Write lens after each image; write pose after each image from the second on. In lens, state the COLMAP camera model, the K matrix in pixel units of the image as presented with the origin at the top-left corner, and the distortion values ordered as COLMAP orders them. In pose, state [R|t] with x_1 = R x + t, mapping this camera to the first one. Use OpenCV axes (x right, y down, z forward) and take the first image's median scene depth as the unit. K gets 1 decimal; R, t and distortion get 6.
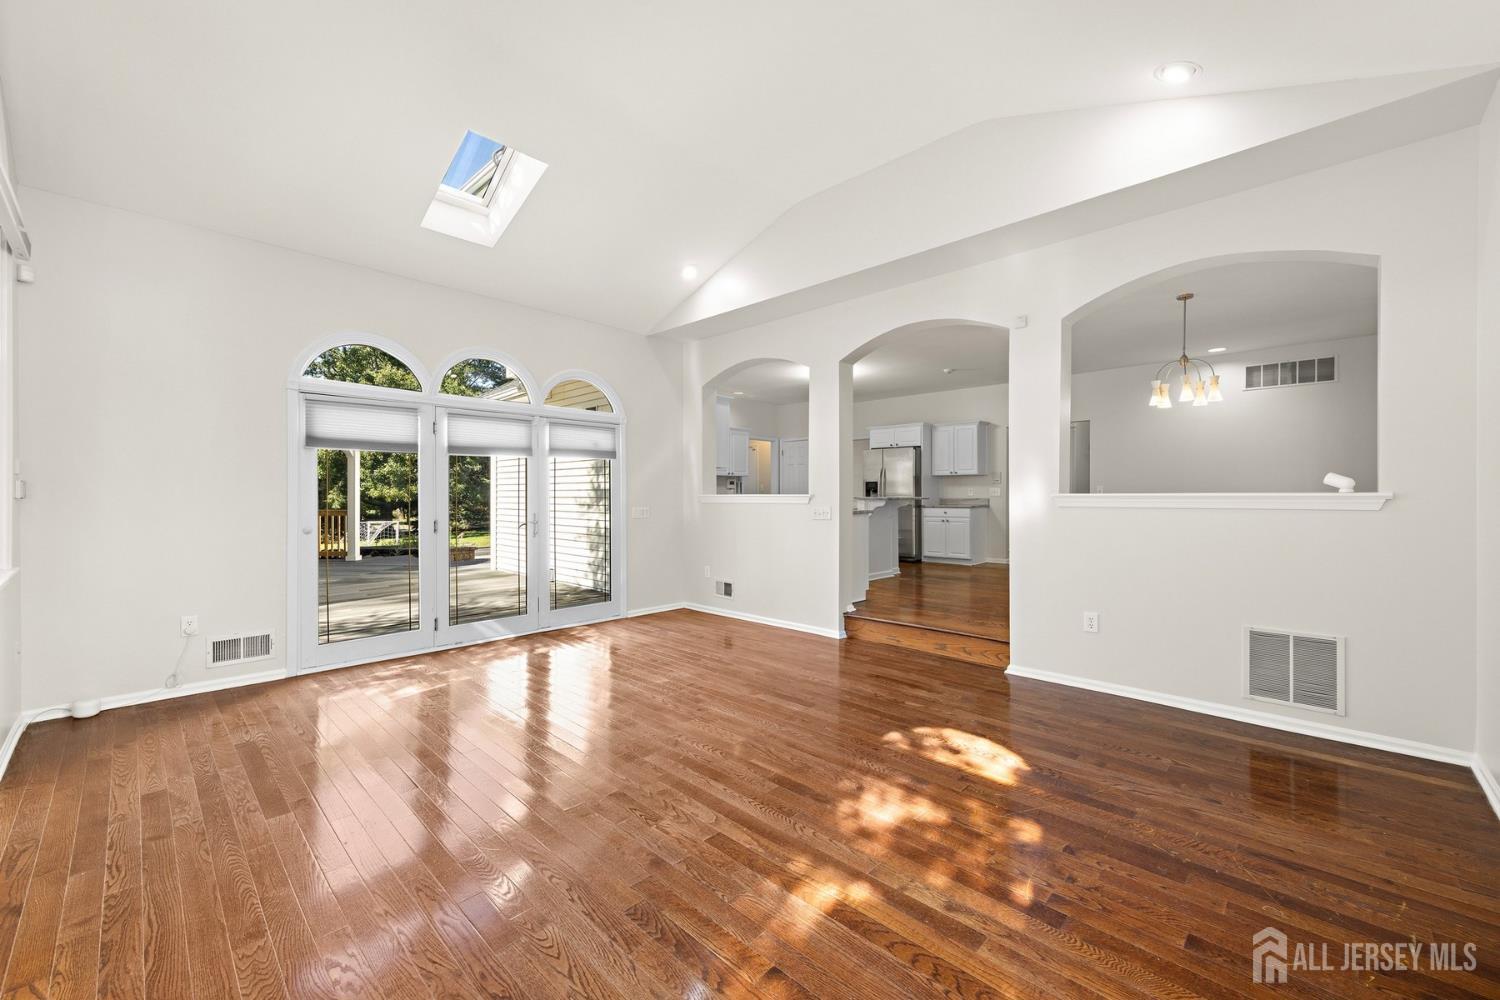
lens RADIAL K [[592.0, 0, 765.5], [0, 592.0, 493.1], [0, 0, 1]] dist [-0.001119, 0.000133]
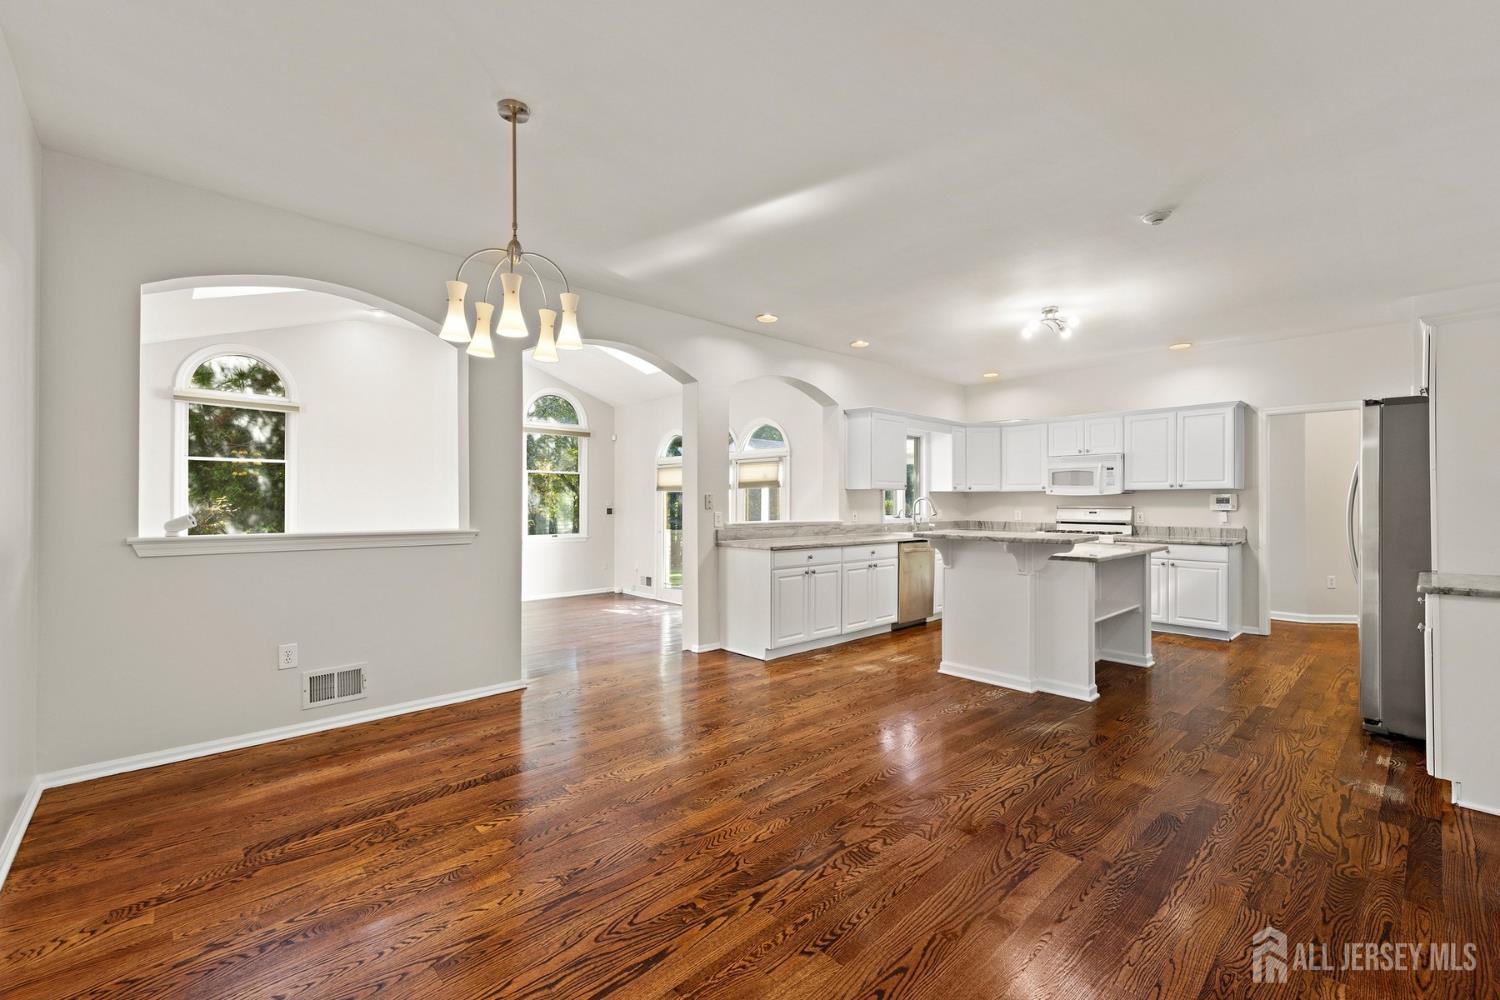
lens RADIAL K [[624.0, 0, 754.3], [0, 624.0, 502.0], [0, 0, 1]] dist [0.001259, 0.000056]
pose [[-0.091360, -0.006863, -0.995794, 2.491249], [-0.007940, 0.999949, -0.006163, -0.053728], [0.995786, 0.007343, -0.091410, 2.770352]]
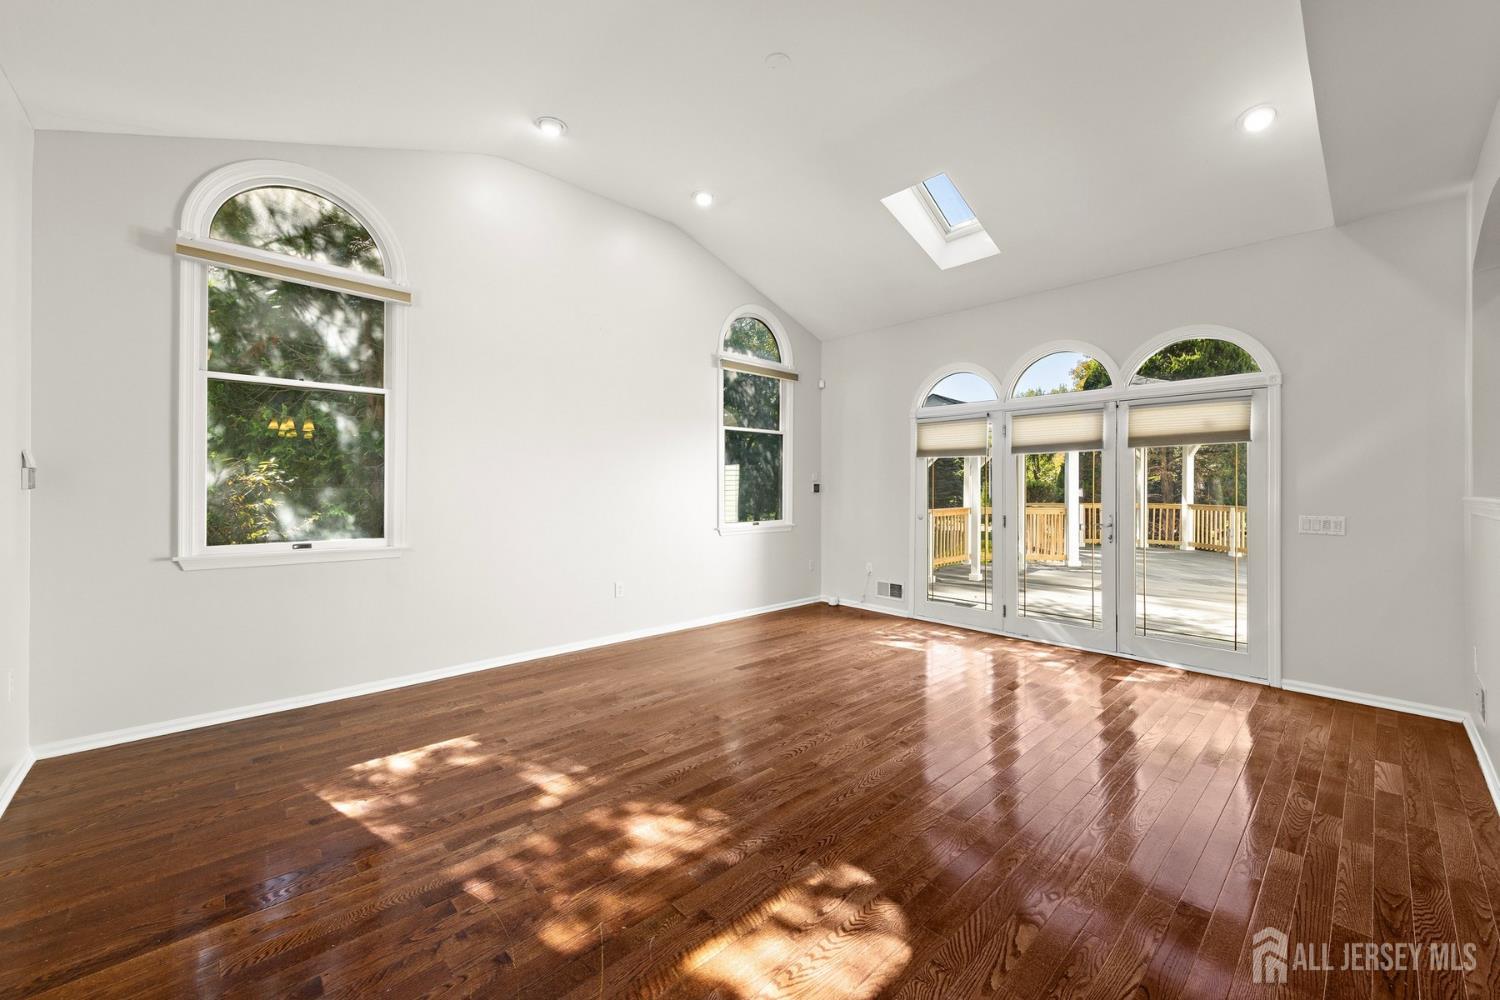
lens RADIAL K [[592.0, 0, 762.7], [0, 592.0, 489.7], [0, 0, 1]] dist [-0.001119, 0.000133]
pose [[-0.056636, -0.004492, -0.998385, 1.164852], [-0.007718, 0.999962, -0.004061, 0.012129], [0.998365, 0.007475, -0.056669, 1.279798]]
